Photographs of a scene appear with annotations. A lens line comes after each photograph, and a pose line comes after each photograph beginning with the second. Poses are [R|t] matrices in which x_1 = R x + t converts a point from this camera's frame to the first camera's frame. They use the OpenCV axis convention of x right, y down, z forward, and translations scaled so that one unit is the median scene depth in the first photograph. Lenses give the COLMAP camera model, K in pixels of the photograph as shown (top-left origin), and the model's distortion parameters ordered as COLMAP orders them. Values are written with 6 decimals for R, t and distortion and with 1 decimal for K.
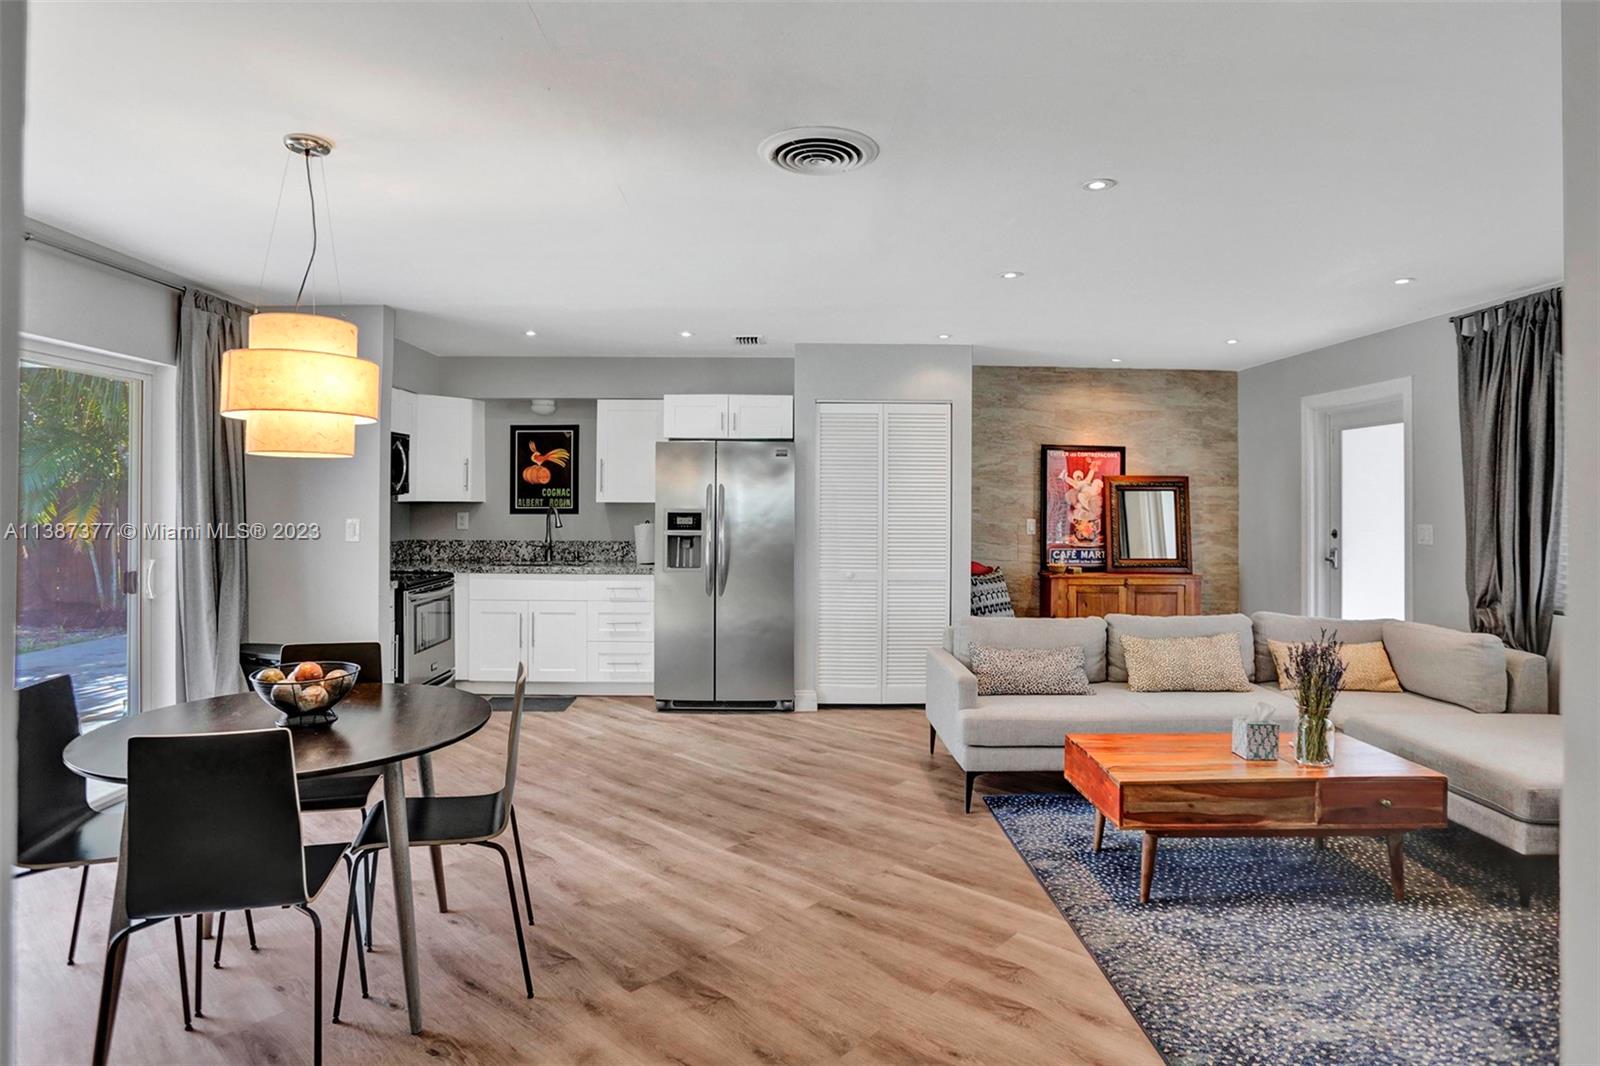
lens RADIAL K [[892.4, 0, 798.0], [0, 892.4, 493.7], [0, 0, 1]] dist [-0.050868, -0.000038]
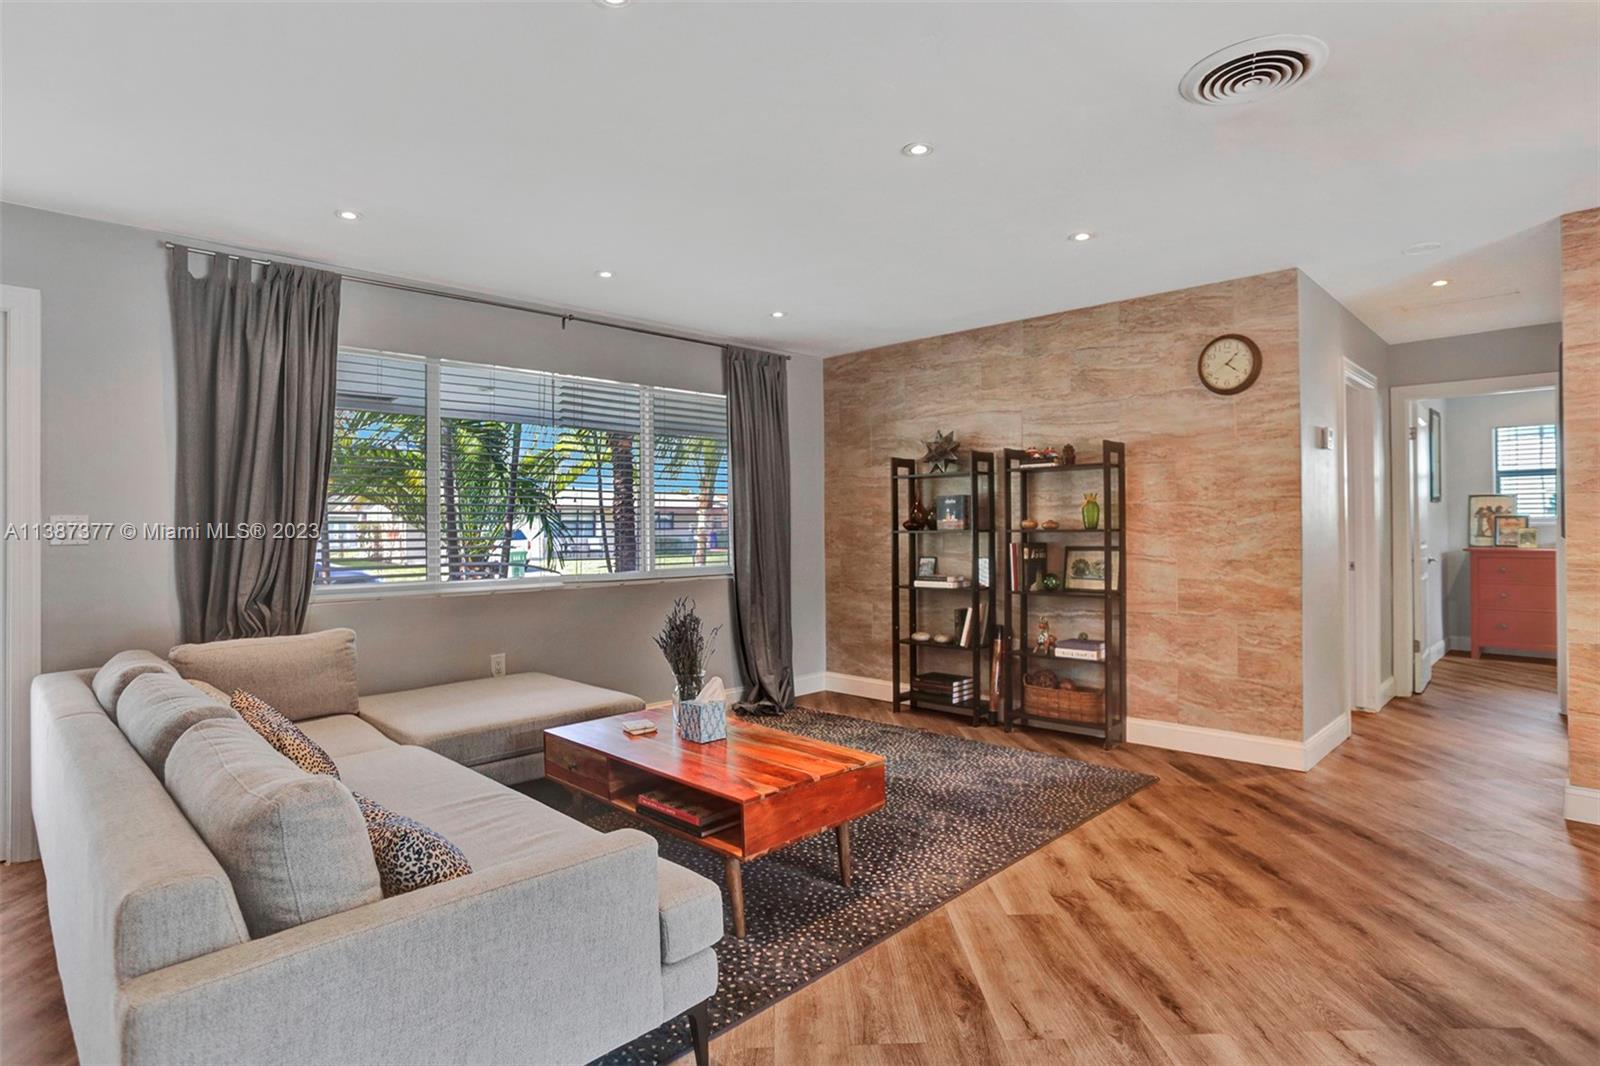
lens RADIAL K [[835.9, 0, 794.9], [0, 835.9, 522.8], [0, 0, 1]] dist [-0.062393, 0.039319]
pose [[-0.697569, 0.006090, 0.716492, -0.111807], [0.001314, 0.999973, -0.007220, 0.037431], [-0.716517, -0.004095, -0.697558, 0.857092]]
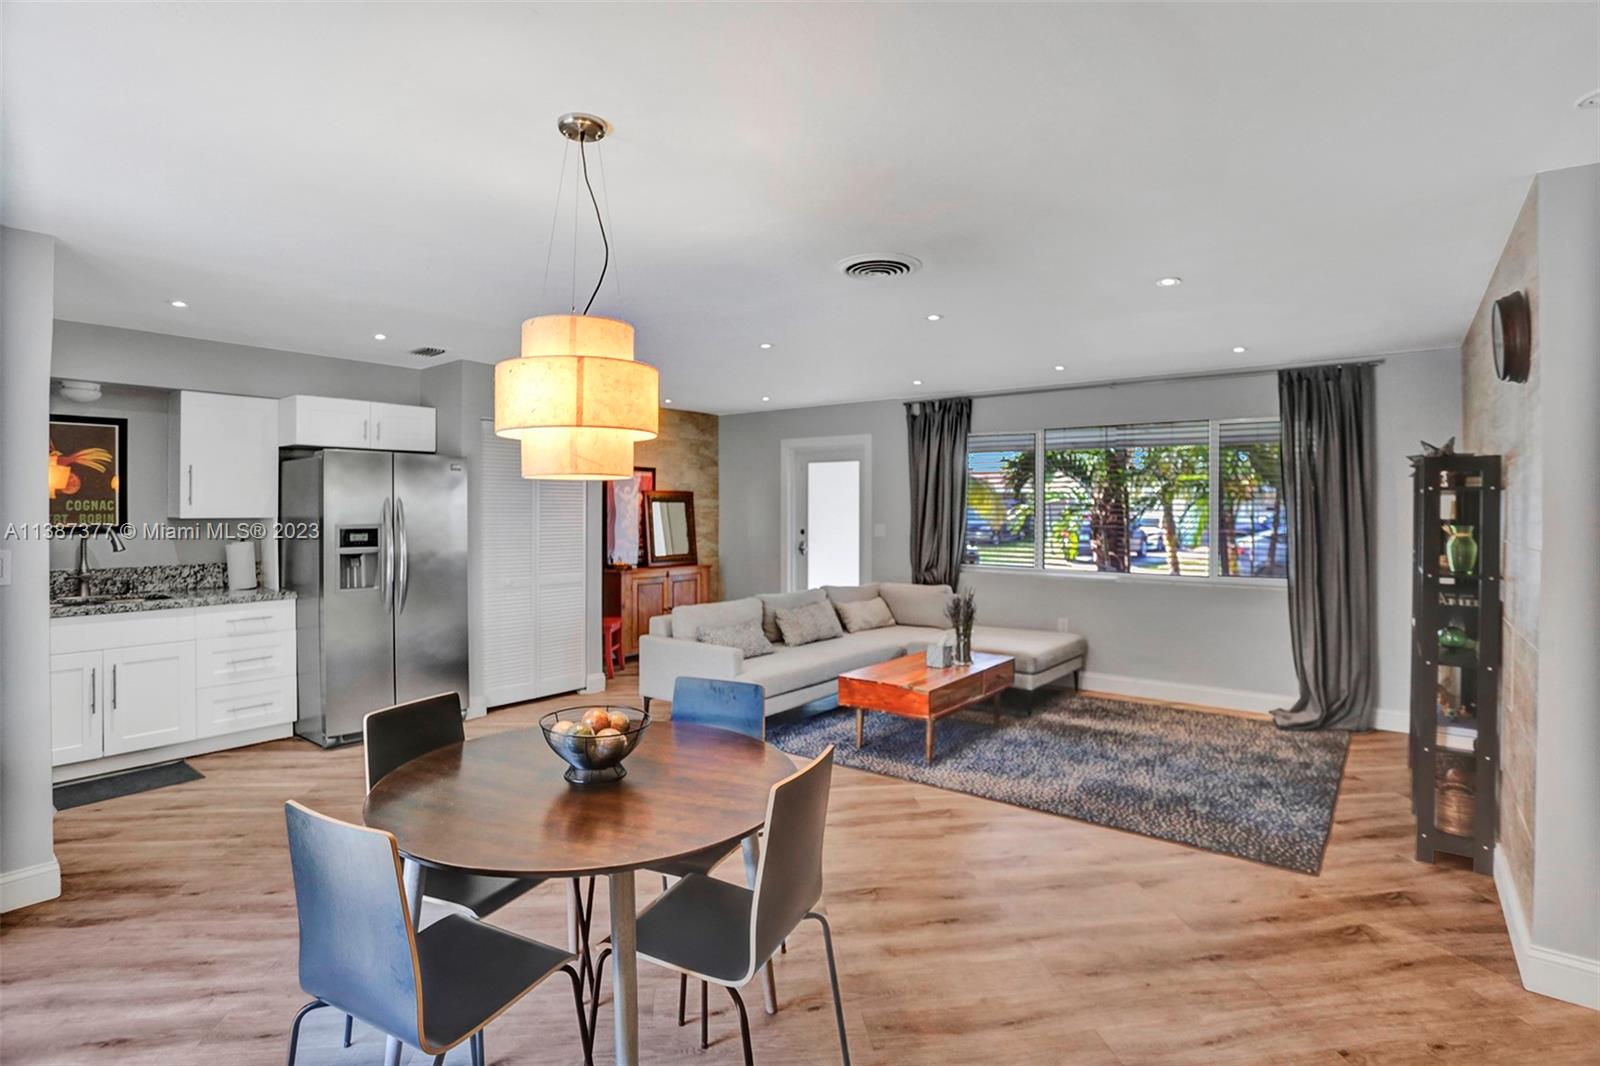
lens RADIAL K [[804.3, 0, 795.7], [0, 804.3, 501.7], [0, 0, 1]] dist [-0.075004, 0.033755]
pose [[0.630511, -0.000745, 0.776180, -0.467919], [-0.004955, 0.999975, 0.004986, -0.012699], [-0.776164, -0.006990, 0.630492, 0.133450]]
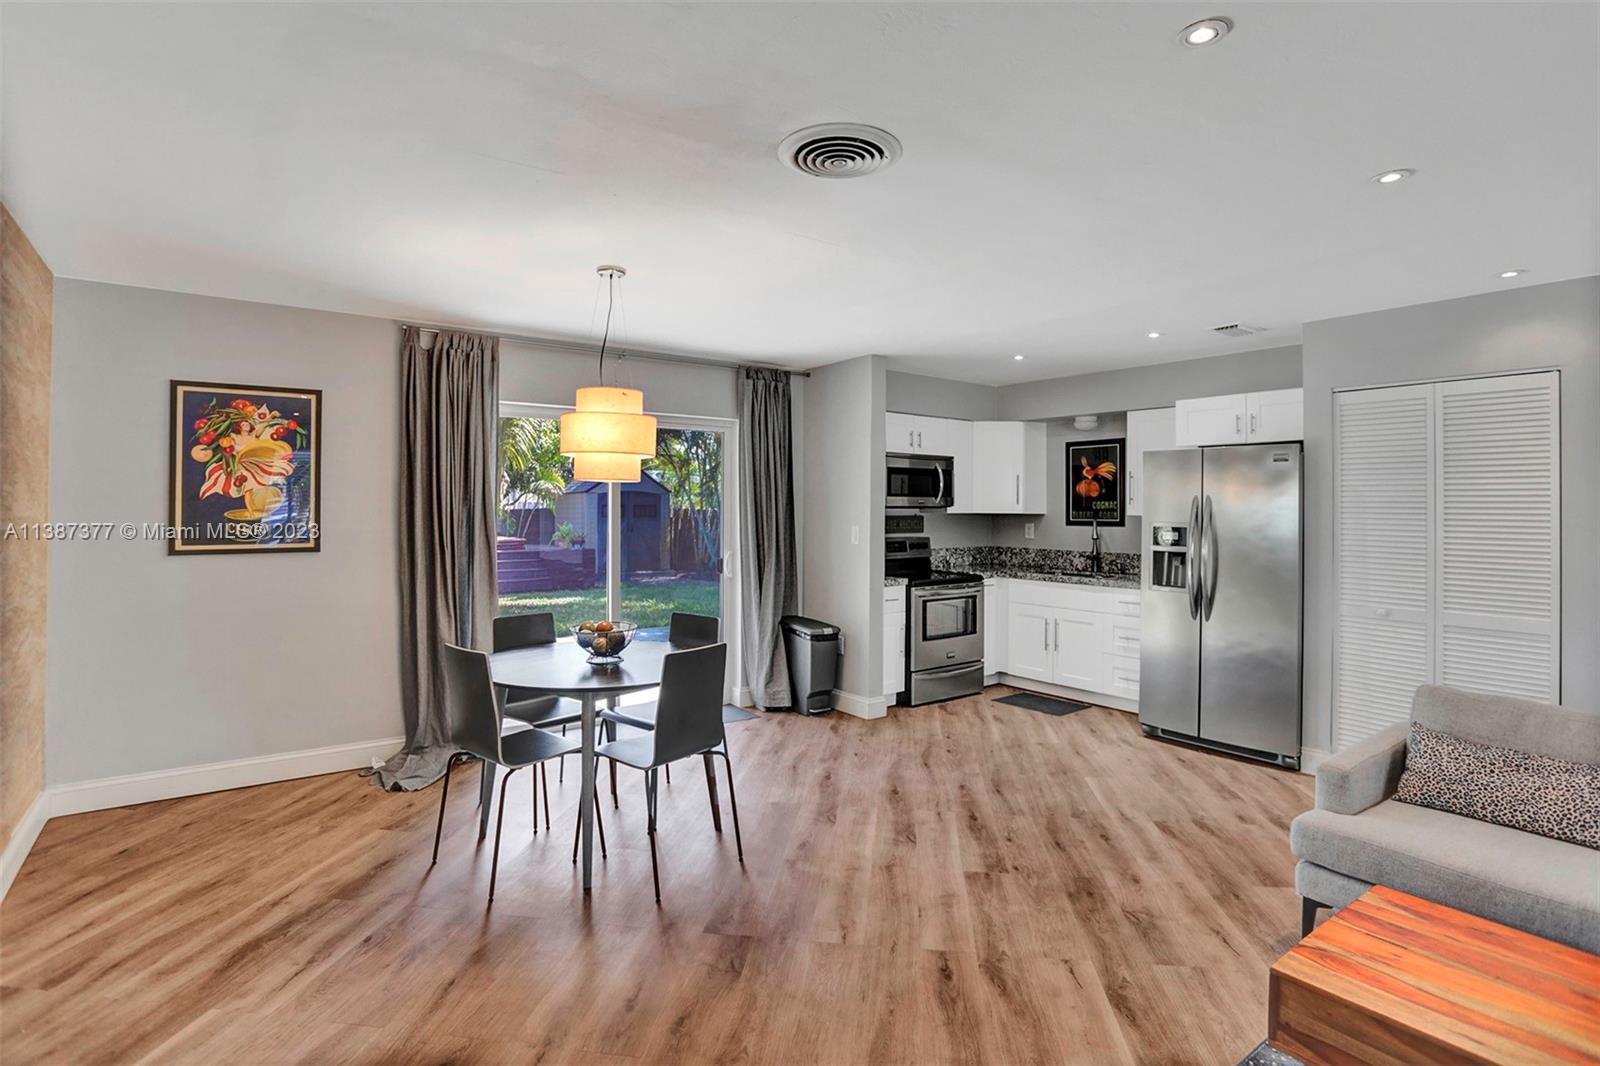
lens RADIAL K [[804.3, 0, 795.7], [0, 804.3, 501.7], [0, 0, 1]] dist [-0.075004, 0.033755]
pose [[0.581319, -0.005814, -0.813655, 0.310121], [0.000985, 0.999979, -0.006442, 0.000001], [0.813675, 0.002943, 0.581312, 0.203689]]
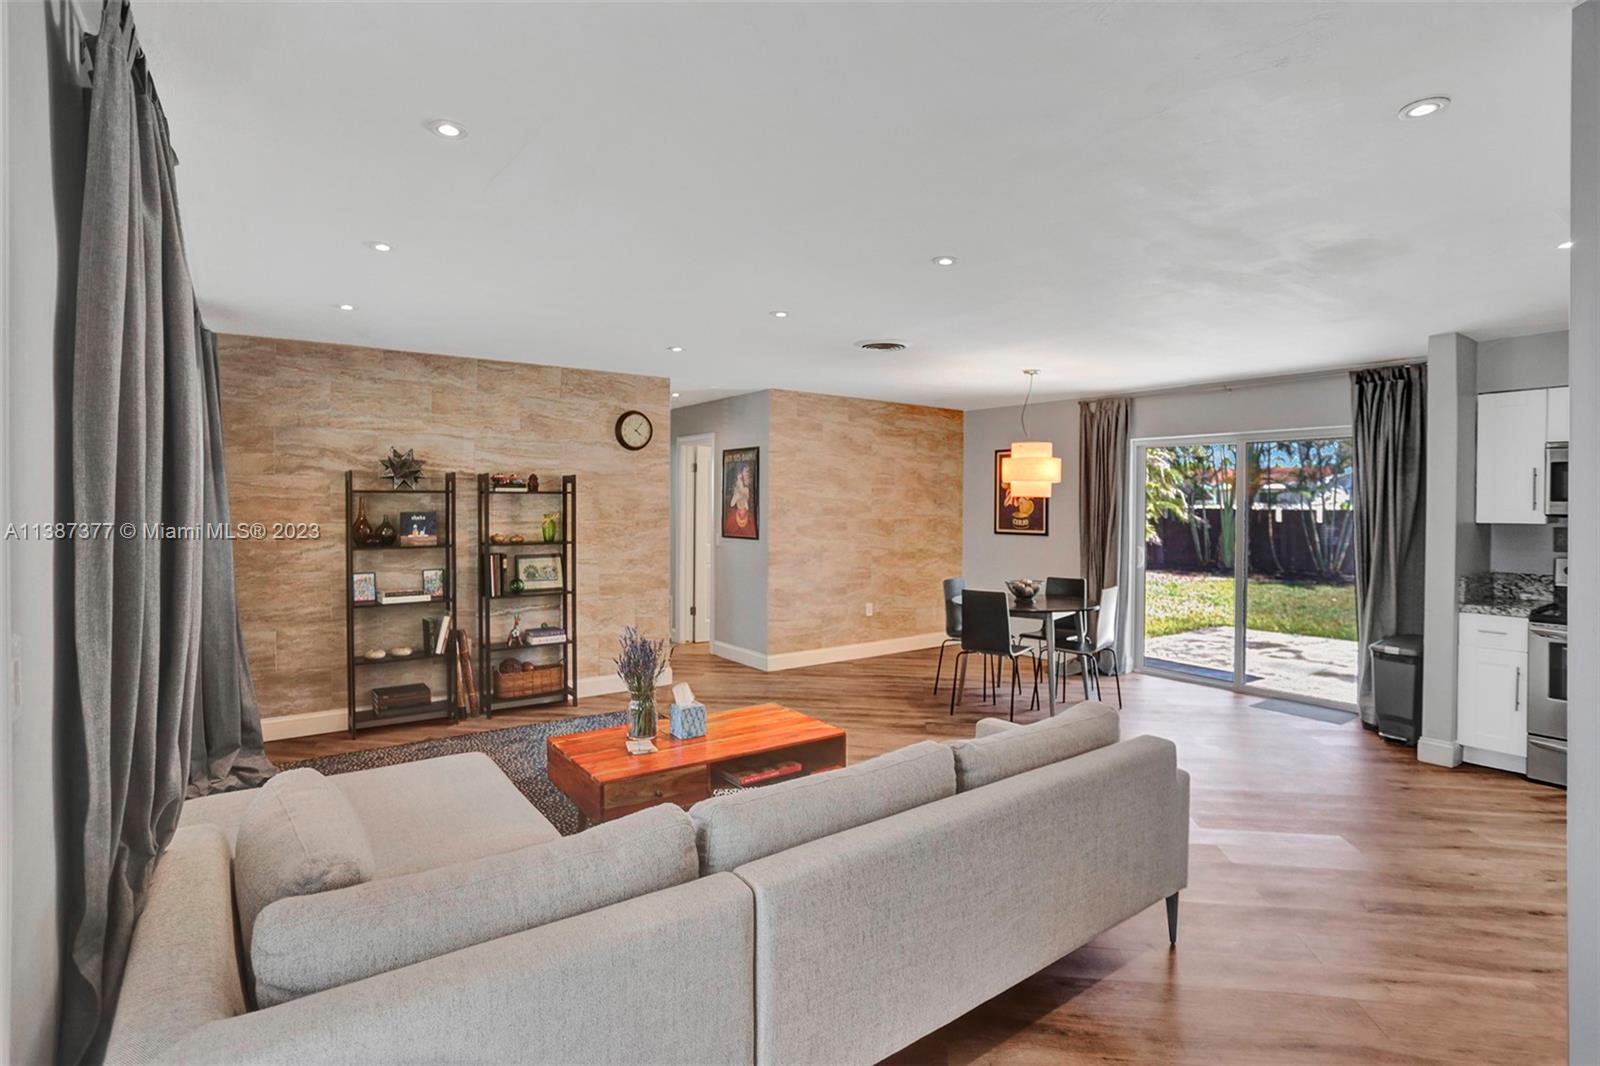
lens RADIAL K [[819.8, 0, 788.8], [0, 819.8, 506.8], [0, 0, 1]] dist [-0.056814, 0.035952]
pose [[-0.820943, -0.003189, -0.571002, 0.580672], [-0.006261, 0.999975, 0.003417, -0.009123], [0.570976, 0.006380, -0.820942, 1.089242]]
